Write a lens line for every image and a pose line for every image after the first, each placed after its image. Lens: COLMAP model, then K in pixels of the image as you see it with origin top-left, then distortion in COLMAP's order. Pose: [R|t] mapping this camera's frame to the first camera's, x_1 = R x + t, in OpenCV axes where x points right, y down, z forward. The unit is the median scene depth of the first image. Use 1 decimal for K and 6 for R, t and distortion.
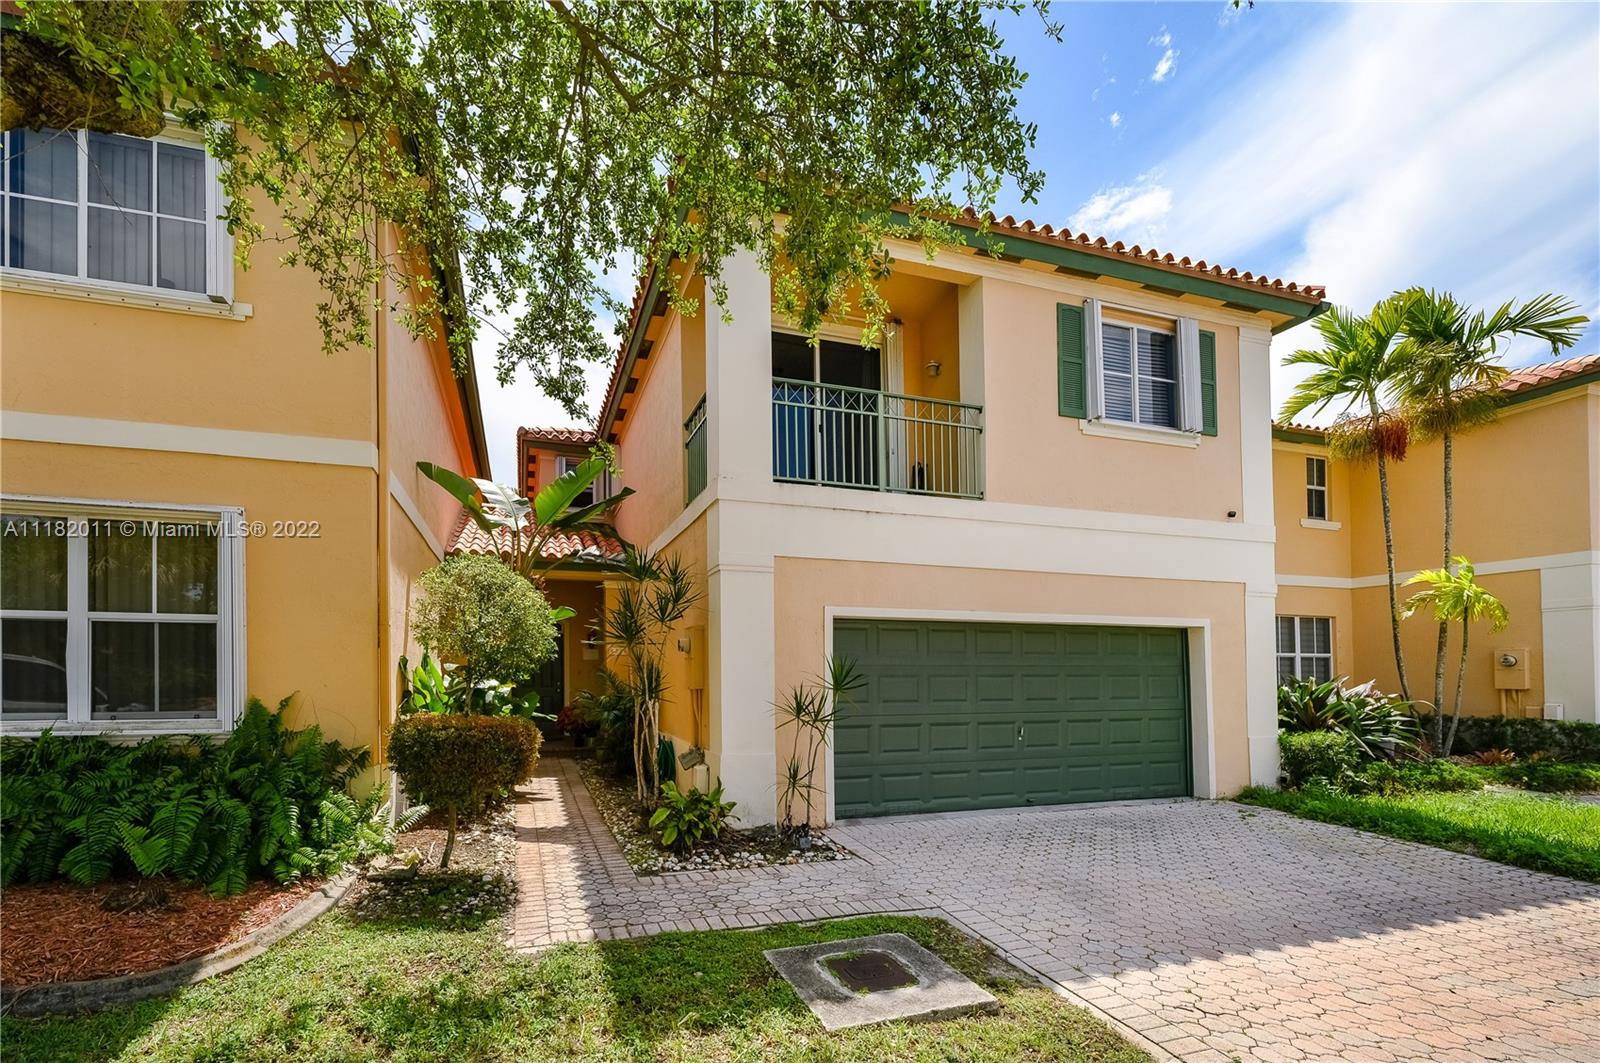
lens RADIAL K [[680.8, 0, 751.4], [0, 680.8, 612.6], [0, 0, 1]] dist [-0.002313, 0.000244]
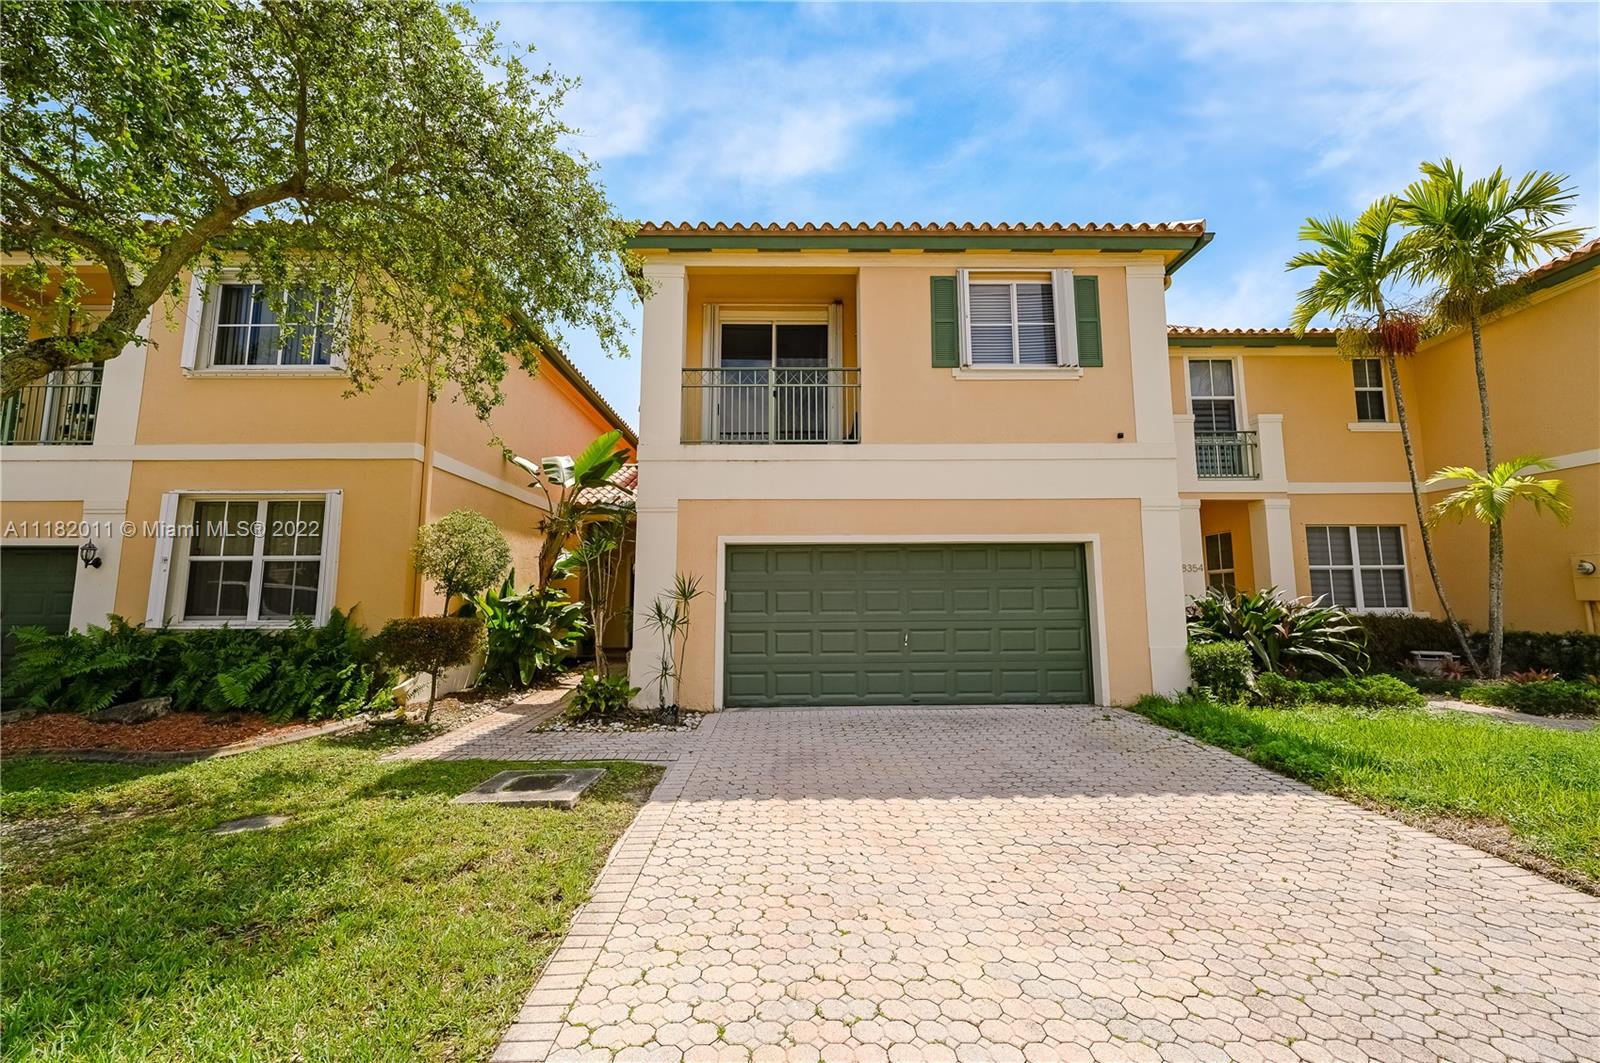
lens RADIAL K [[657.1, 0, 832.9], [0, 657.1, 464.2], [0, 0, 1]] dist [0.003981, -0.000849]
pose [[0.956734, -0.068180, -0.282862, 0.594502], [0.033825, 0.991629, -0.124612, 0.016456], [0.288990, 0.109652, 0.951032, -0.127160]]
